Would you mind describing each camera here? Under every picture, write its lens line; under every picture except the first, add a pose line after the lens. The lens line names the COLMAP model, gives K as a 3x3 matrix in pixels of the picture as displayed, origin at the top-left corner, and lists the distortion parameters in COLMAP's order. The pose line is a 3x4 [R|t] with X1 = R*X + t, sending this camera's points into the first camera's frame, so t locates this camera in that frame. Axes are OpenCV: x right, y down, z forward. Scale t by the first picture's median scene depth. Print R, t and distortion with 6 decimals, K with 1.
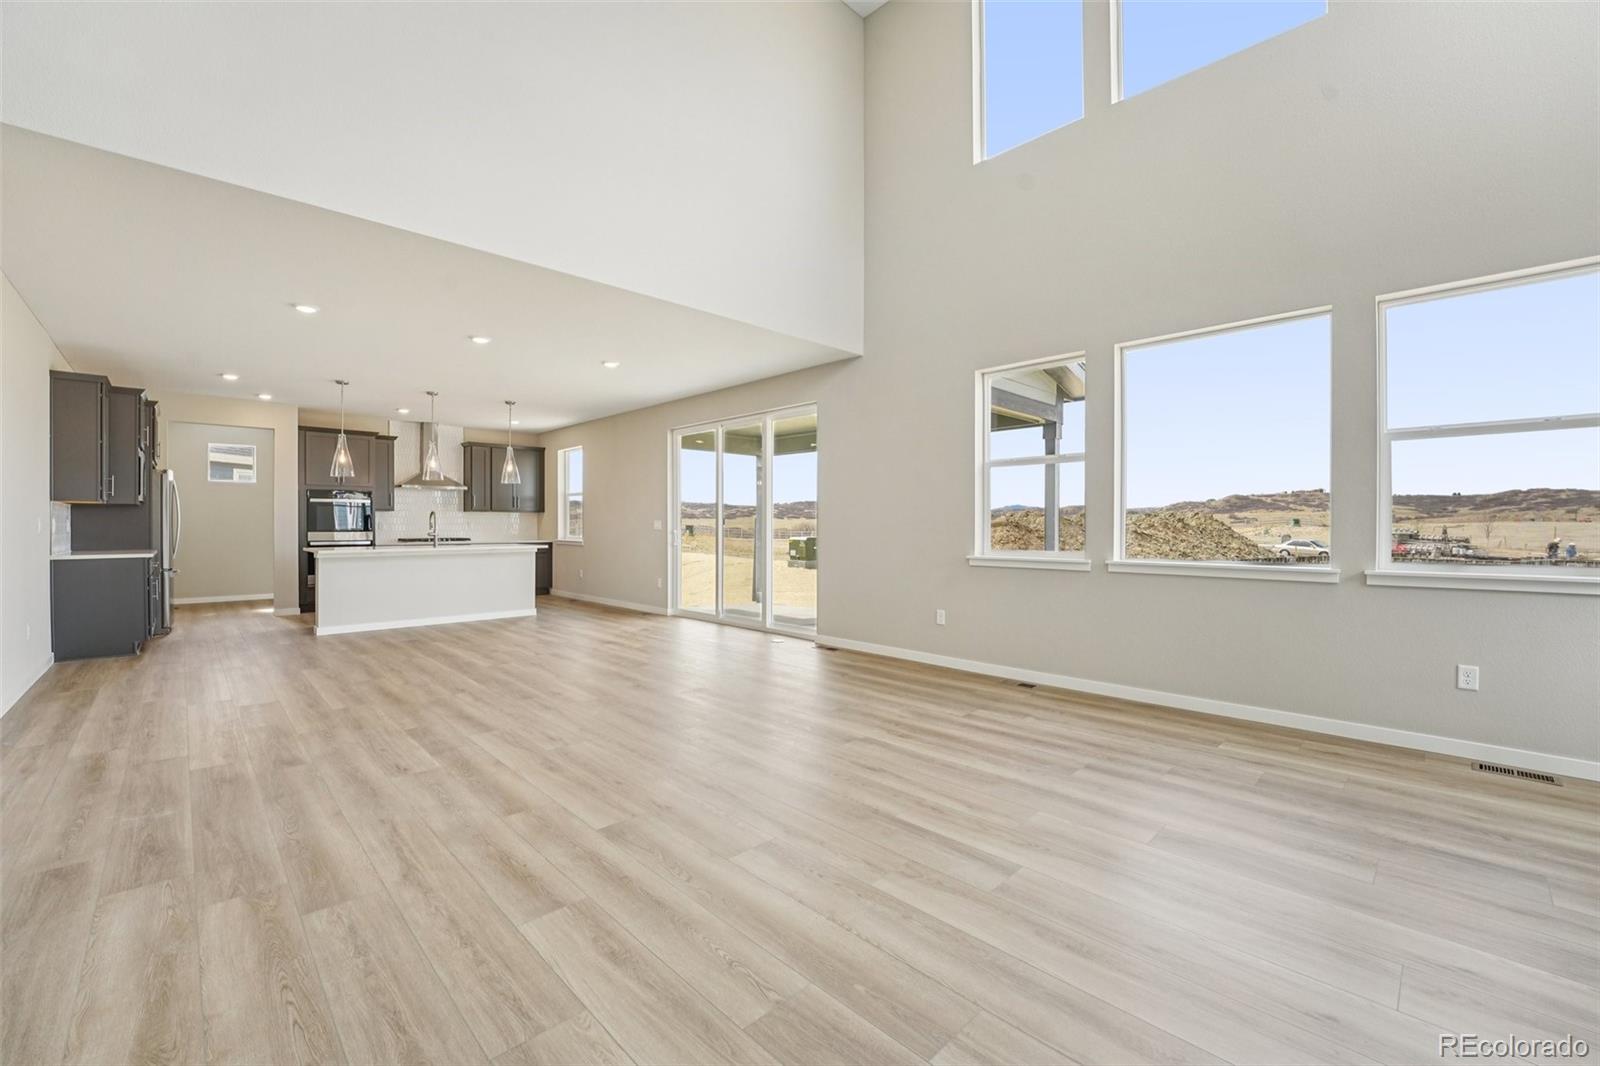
lens RADIAL K [[654.5, 0, 801.6], [0, 654.5, 529.5], [0, 0, 1]] dist [-0.026243, 0.002922]
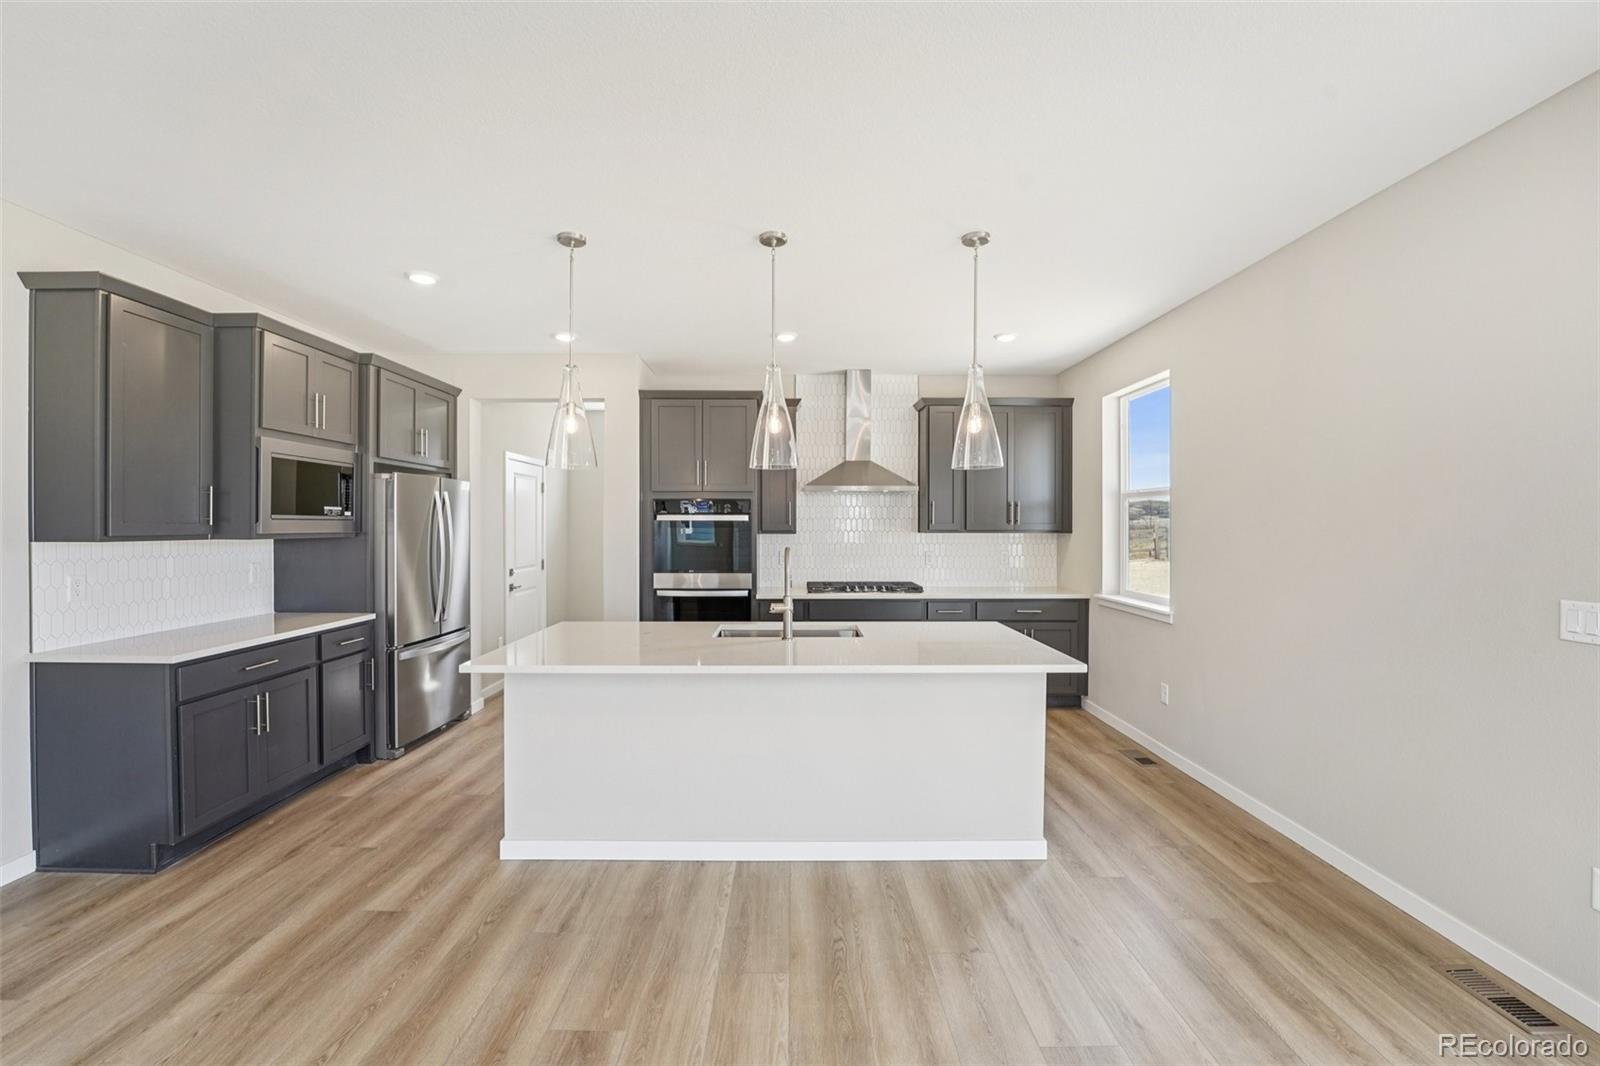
lens RADIAL K [[654.5, 0, 791.9], [0, 654.5, 530.4], [0, 0, 1]] dist [-0.026243, 0.002922]
pose [[0.714241, 0.006134, -0.699873, -0.269445], [-0.005720, 0.999979, 0.002928, -0.037263], [0.699876, 0.001912, 0.714262, 0.671468]]
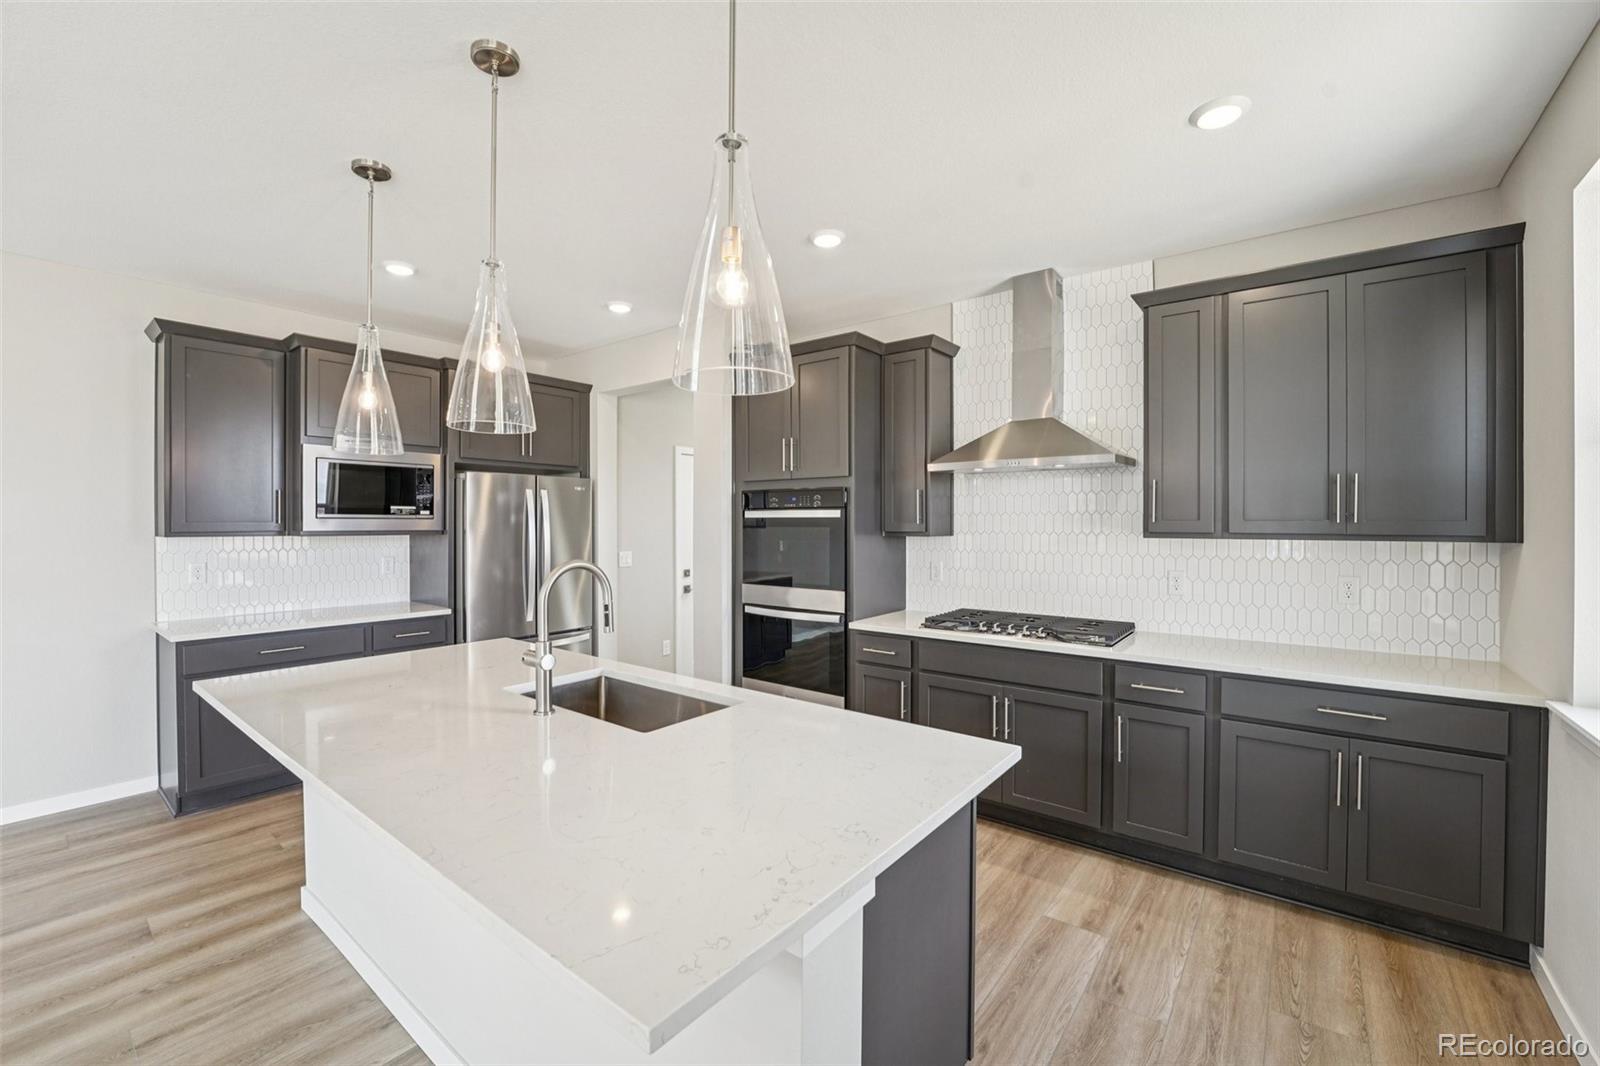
lens RADIAL K [[654.5, 0, 791.8], [0, 654.5, 532.0], [0, 0, 1]] dist [-0.026243, 0.002922]
pose [[0.128541, 0.013785, -0.991608, -0.297882], [-0.007516, 0.999888, 0.012926, -0.039904], [0.991676, 0.005791, 0.128630, 0.980911]]
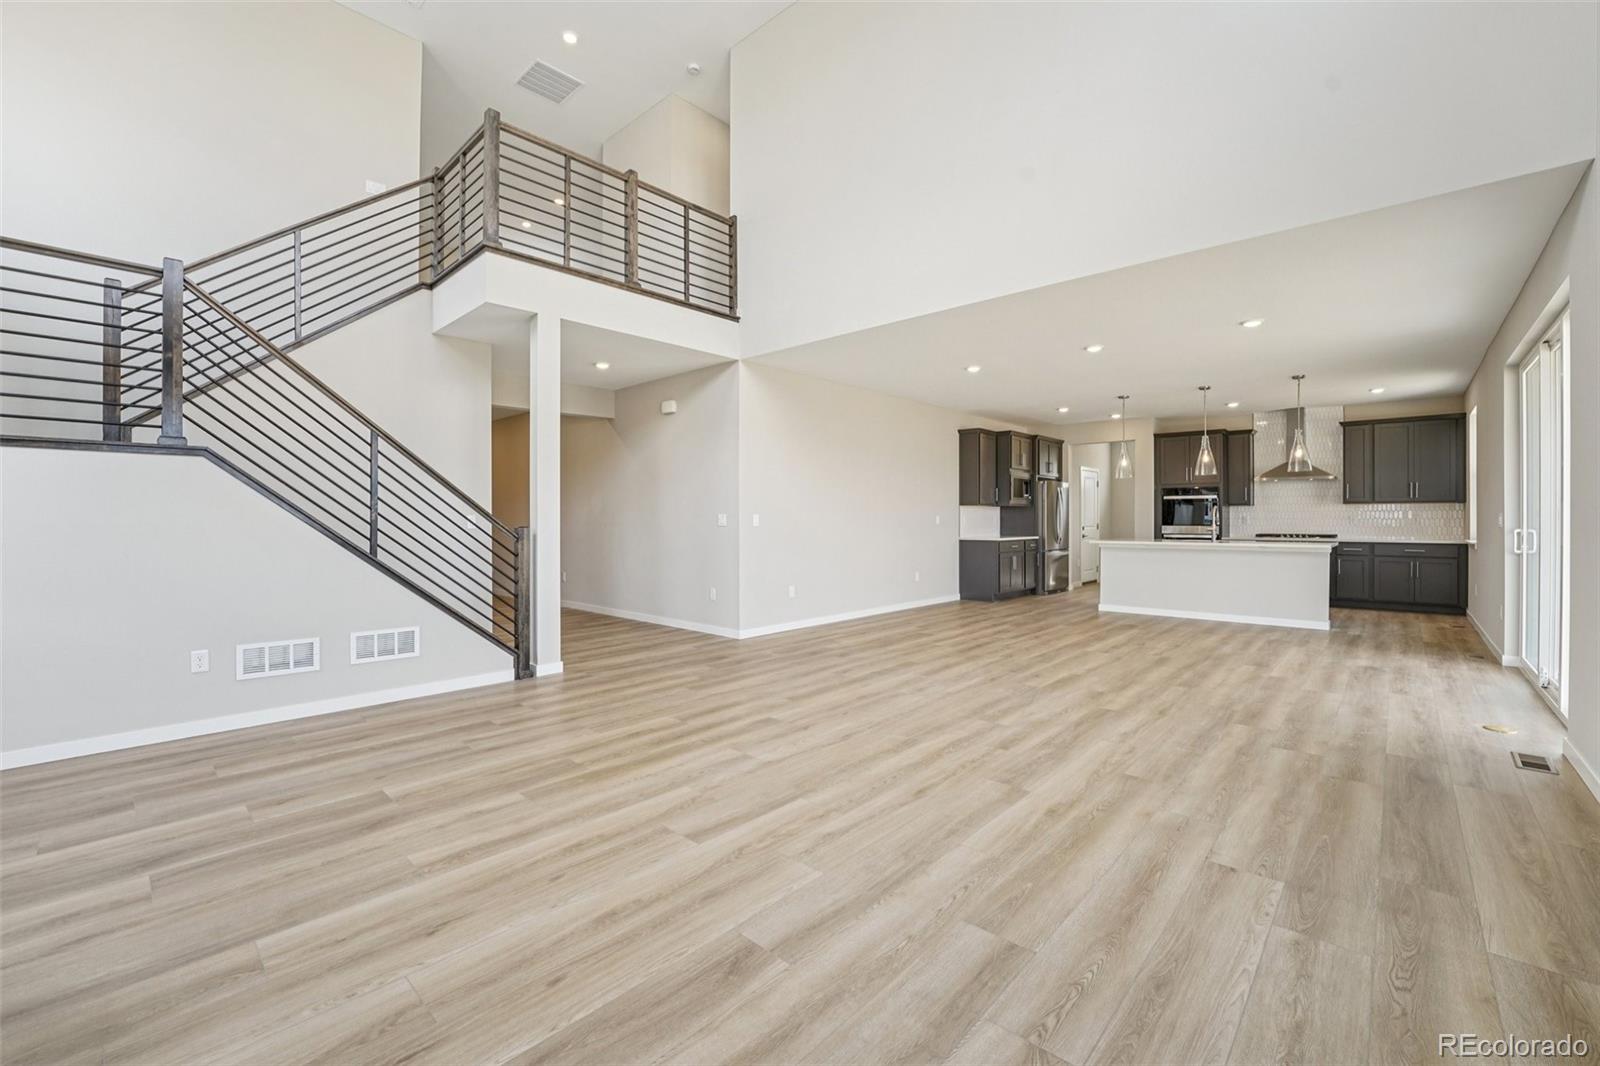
lens RADIAL K [[654.5, 0, 791.1], [0, 654.5, 525.9], [0, 0, 1]] dist [-0.026243, 0.002922]
pose [[0.056396, 0.012314, -0.998333, 0.357031], [-0.007726, 0.999899, 0.011897, -0.004346], [0.998379, 0.007042, 0.056485, 0.275604]]
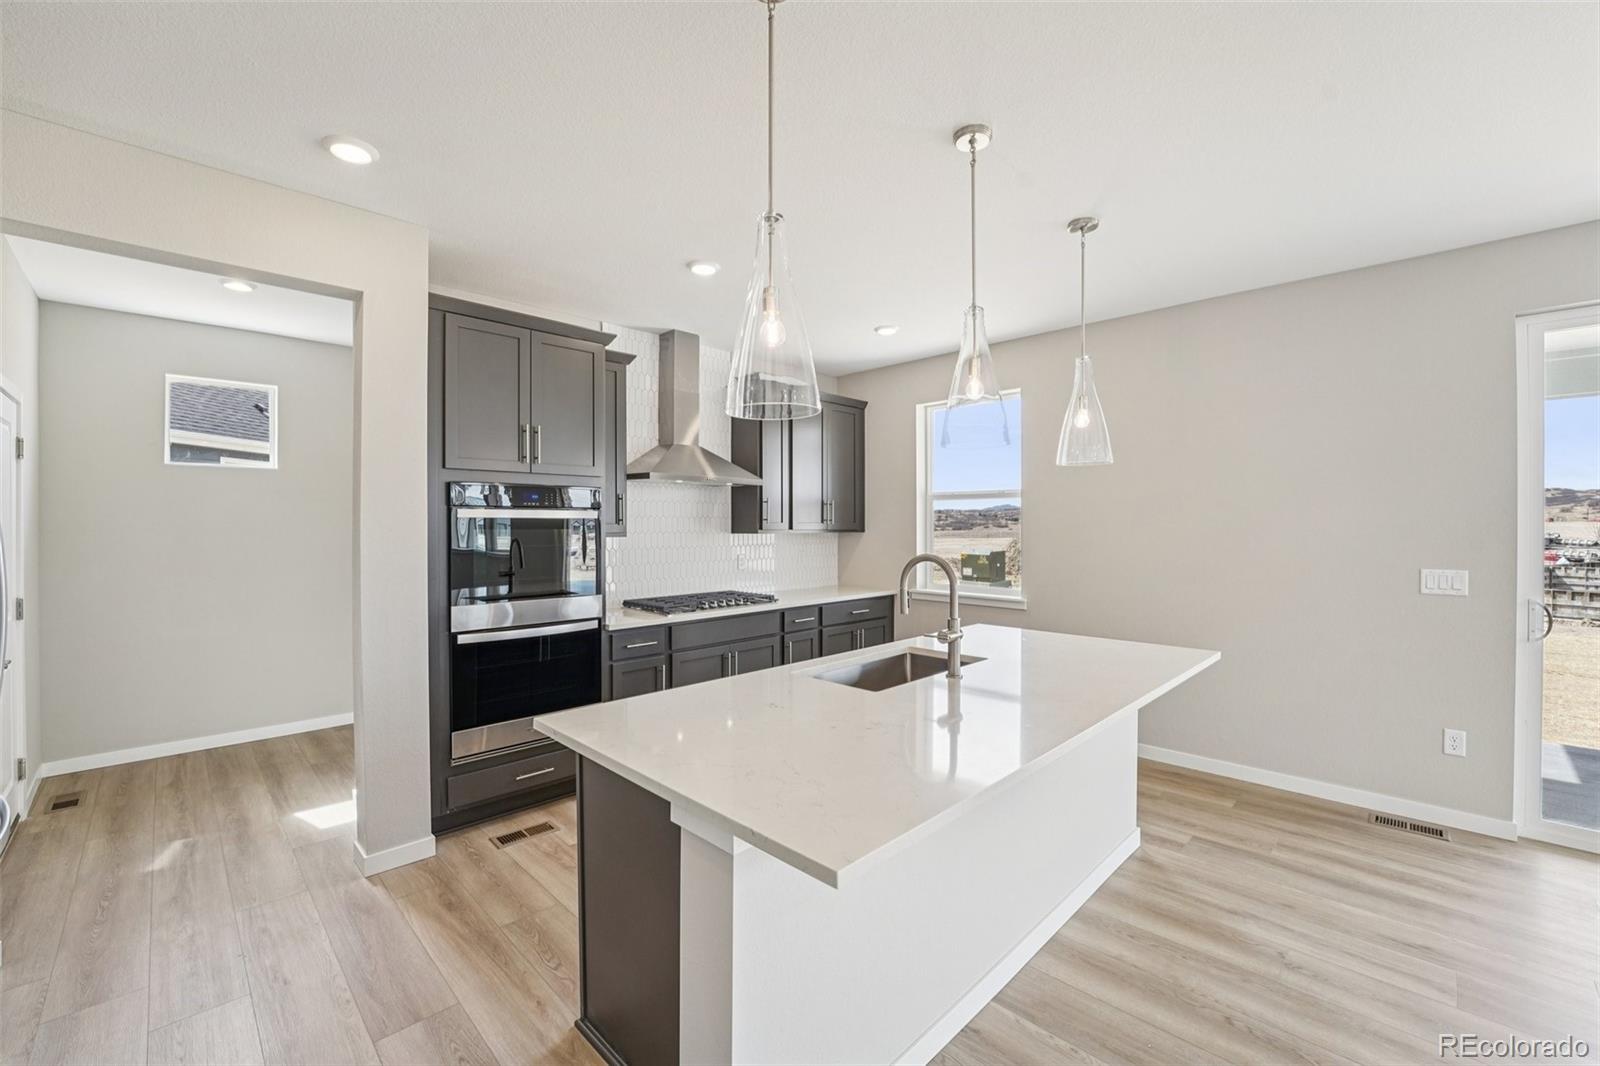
lens RADIAL K [[654.5, 0, 796.9], [0, 654.5, 529.2], [0, 0, 1]] dist [-0.026243, 0.002922]
pose [[0.999990, -0.002162, 0.004001, -0.587713], [0.002166, 0.999997, -0.000966, -0.036899], [-0.003999, 0.000975, 0.999992, 0.656867]]
